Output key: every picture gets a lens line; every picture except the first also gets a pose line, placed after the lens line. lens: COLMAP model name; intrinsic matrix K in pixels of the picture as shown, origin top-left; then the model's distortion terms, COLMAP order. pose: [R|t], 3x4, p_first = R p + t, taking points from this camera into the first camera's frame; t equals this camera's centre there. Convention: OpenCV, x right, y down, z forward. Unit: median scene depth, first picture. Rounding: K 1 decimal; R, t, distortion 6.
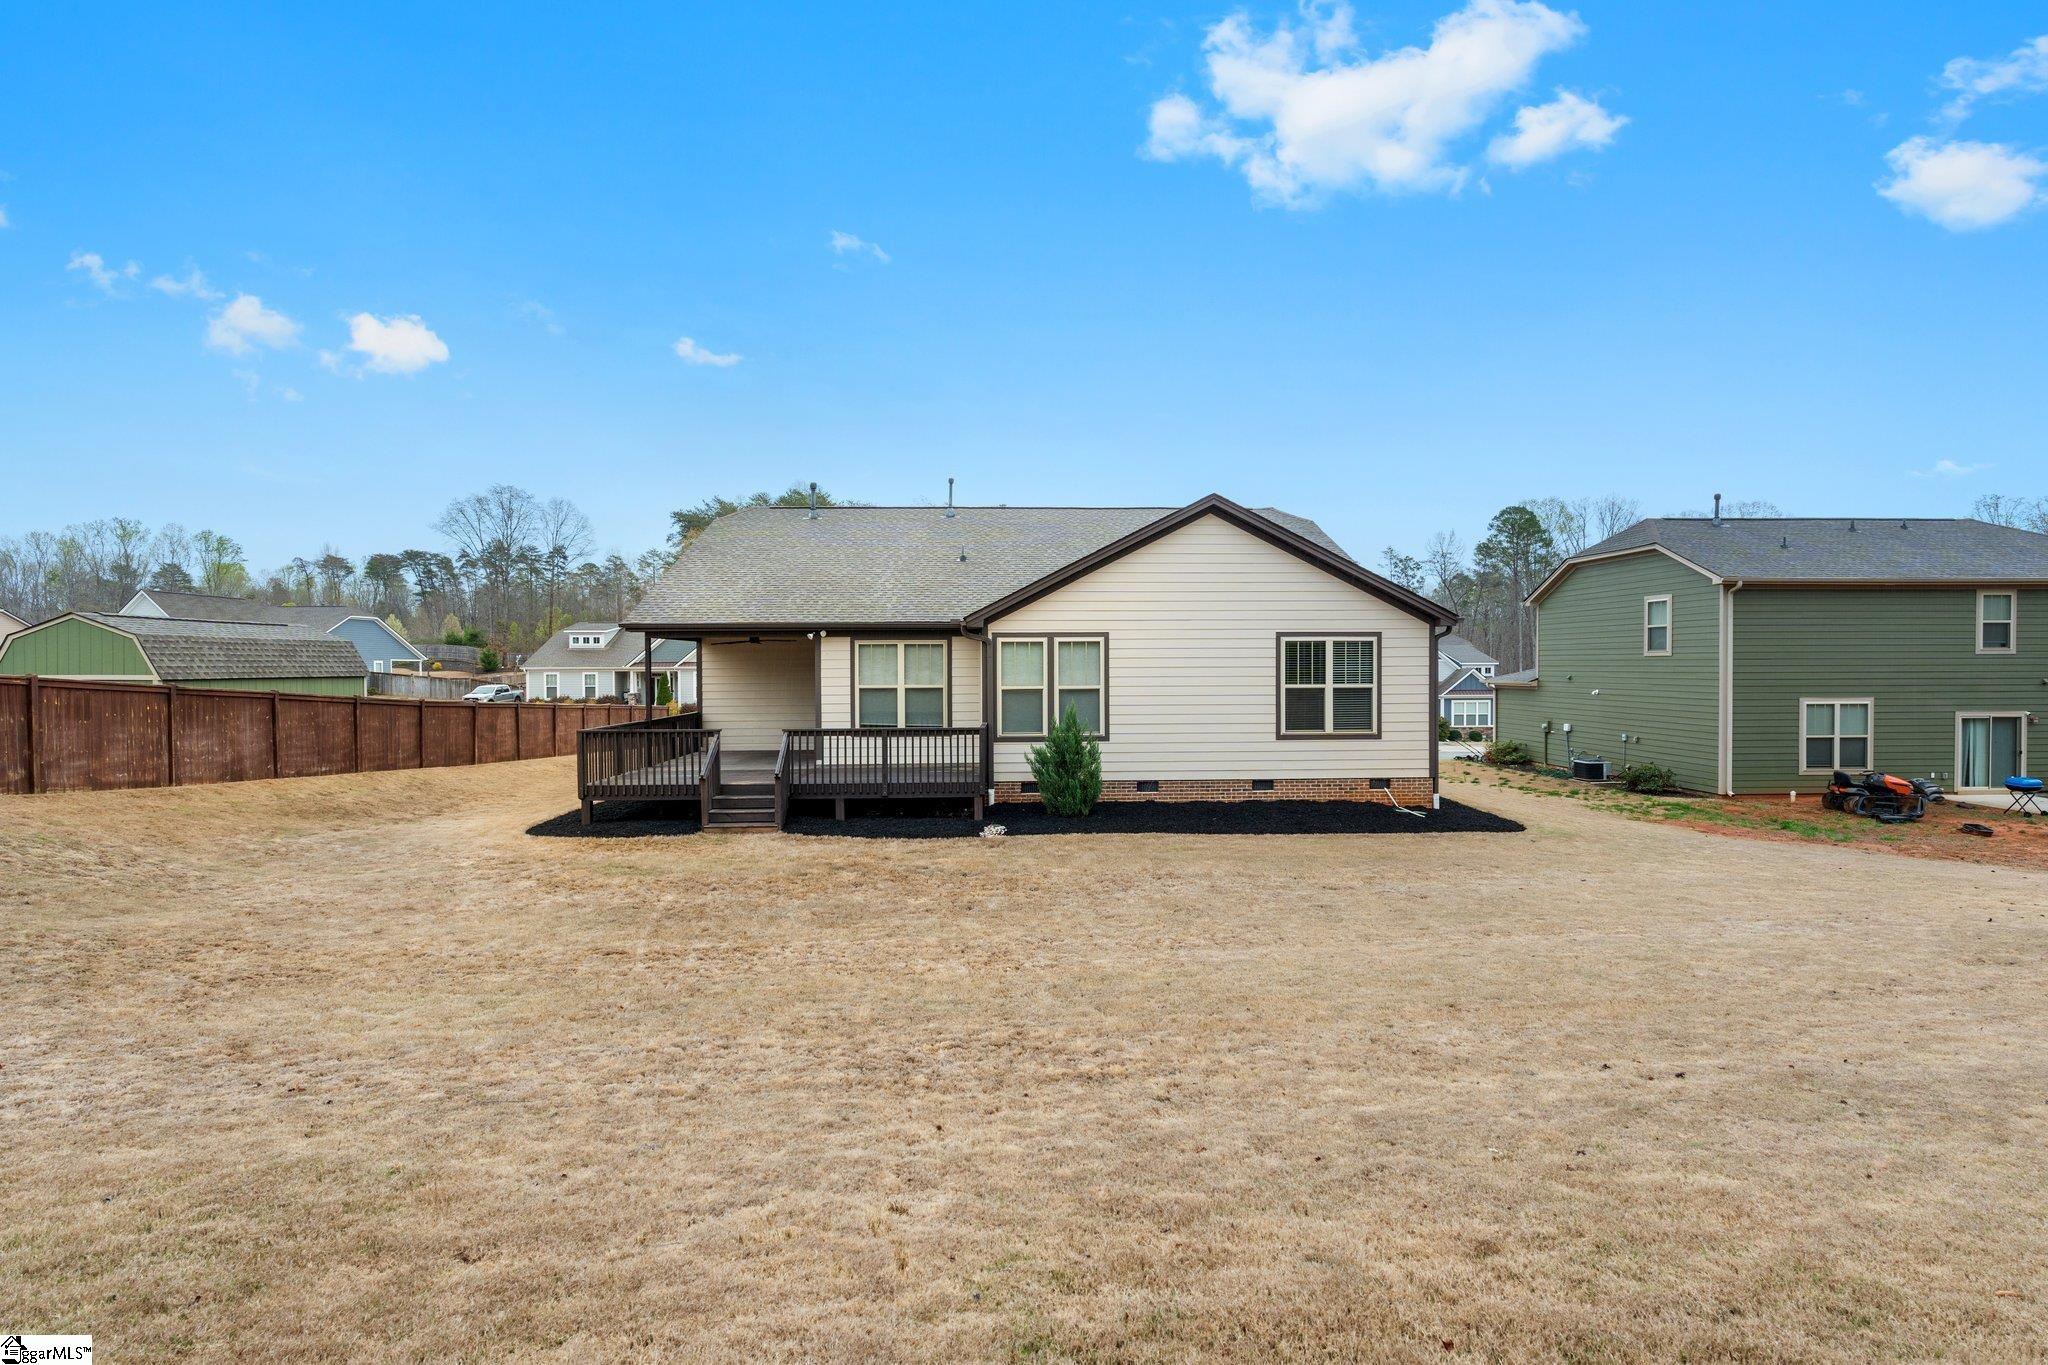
lens RADIAL K [[966.8, 0, 1022.1], [0, 966.8, 677.7], [0, 0, 1]] dist [-0.001725, 0.000309]
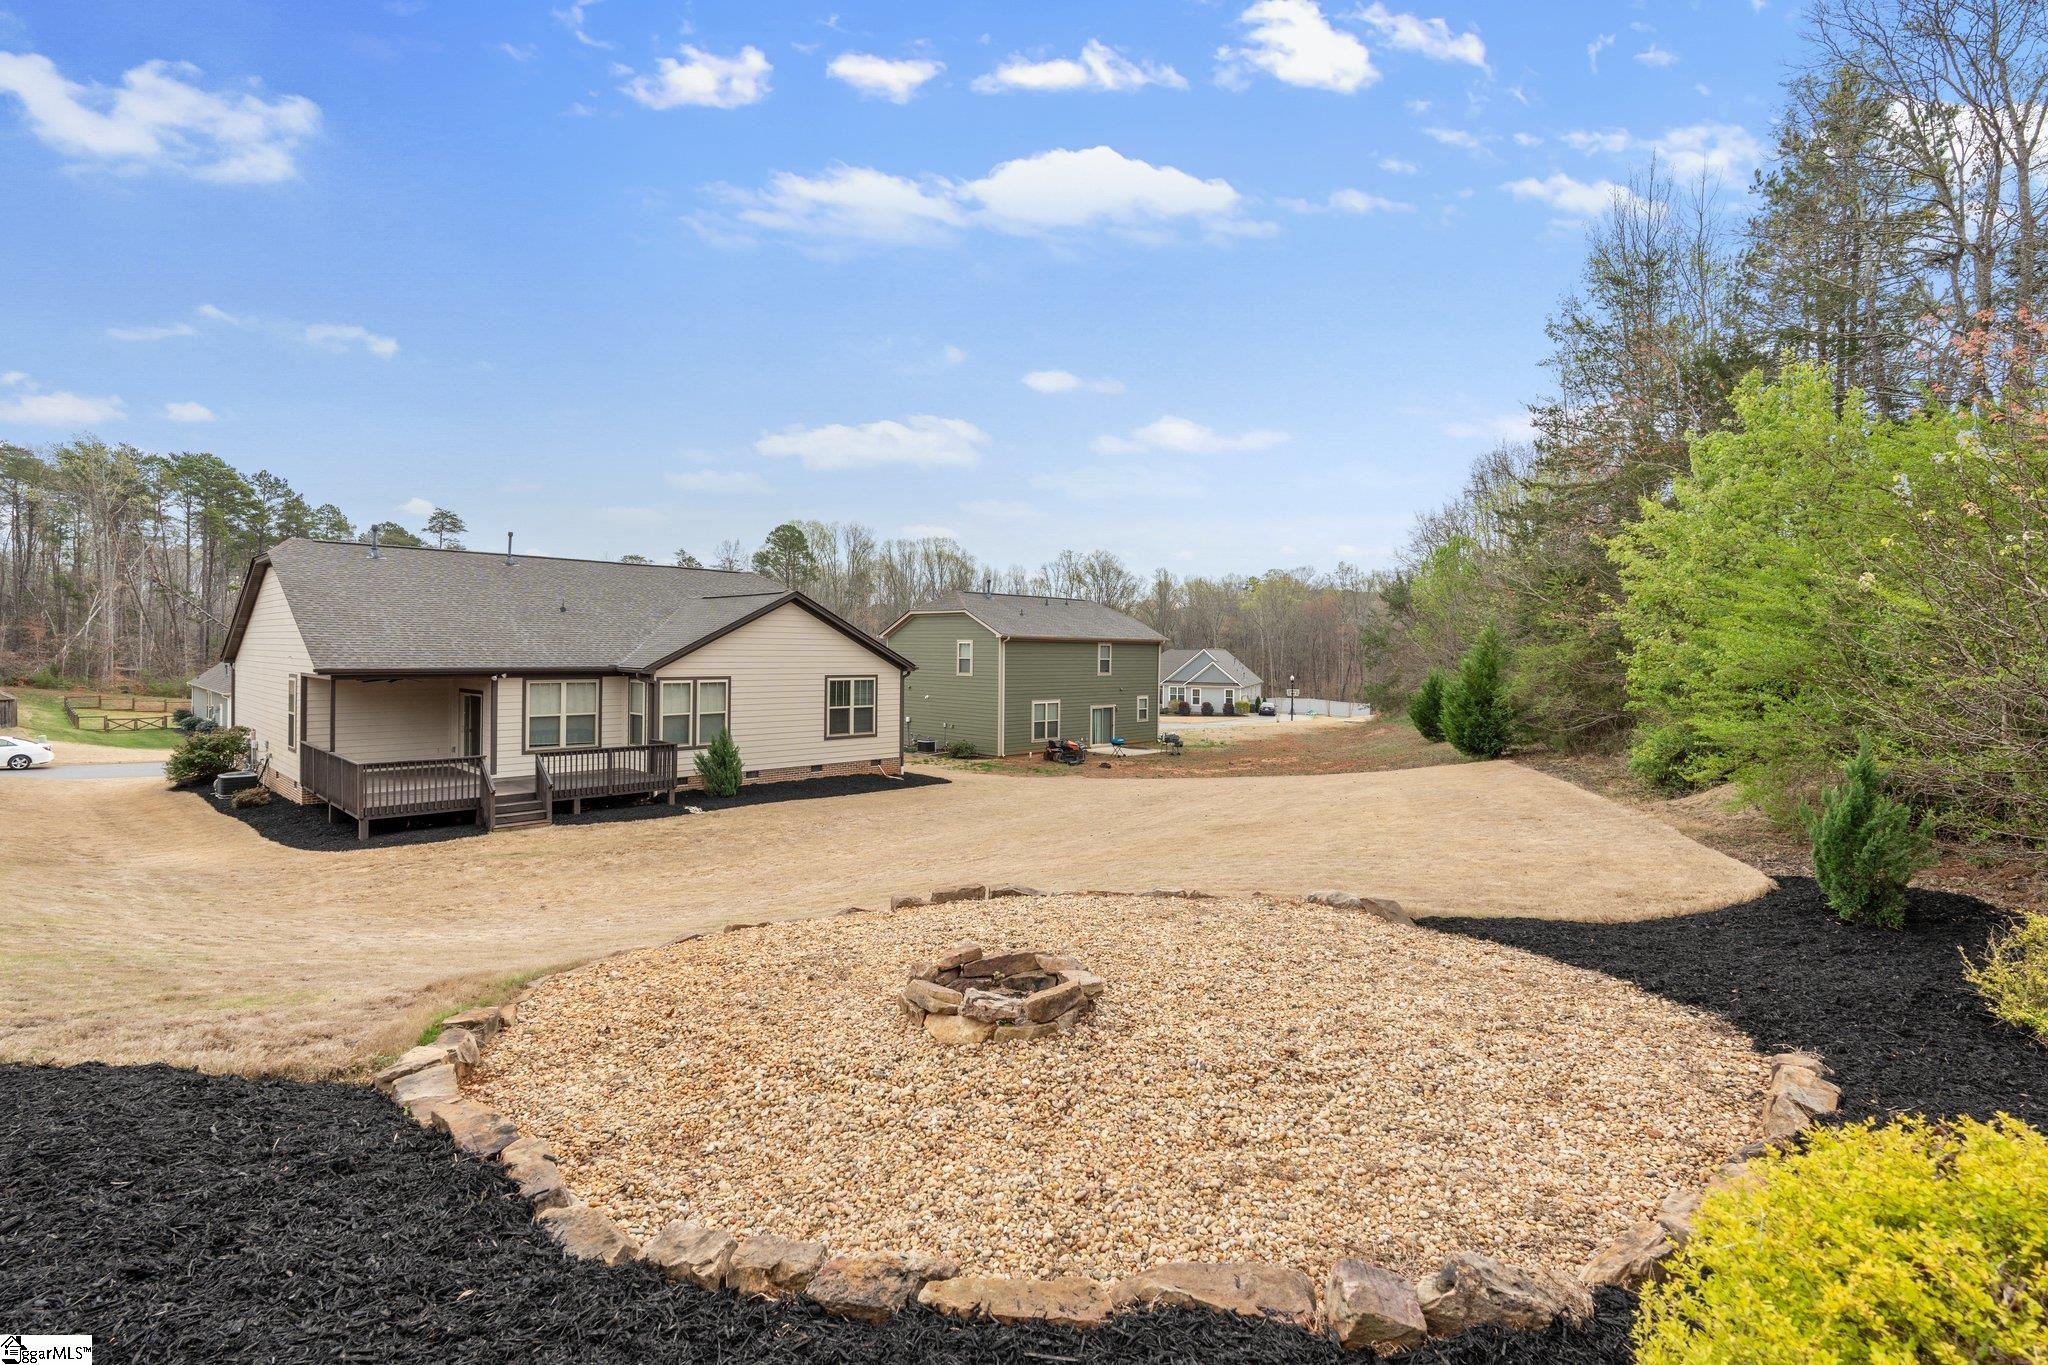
lens RADIAL K [[966.8, 0, 1026.0], [0, 966.8, 674.2], [0, 0, 1]] dist [-0.001725, 0.000309]
pose [[0.727149, -0.006110, 0.686453, -0.599985], [-0.003463, 0.999915, 0.012569, -0.068402], [-0.686471, -0.011517, 0.727066, -0.419532]]
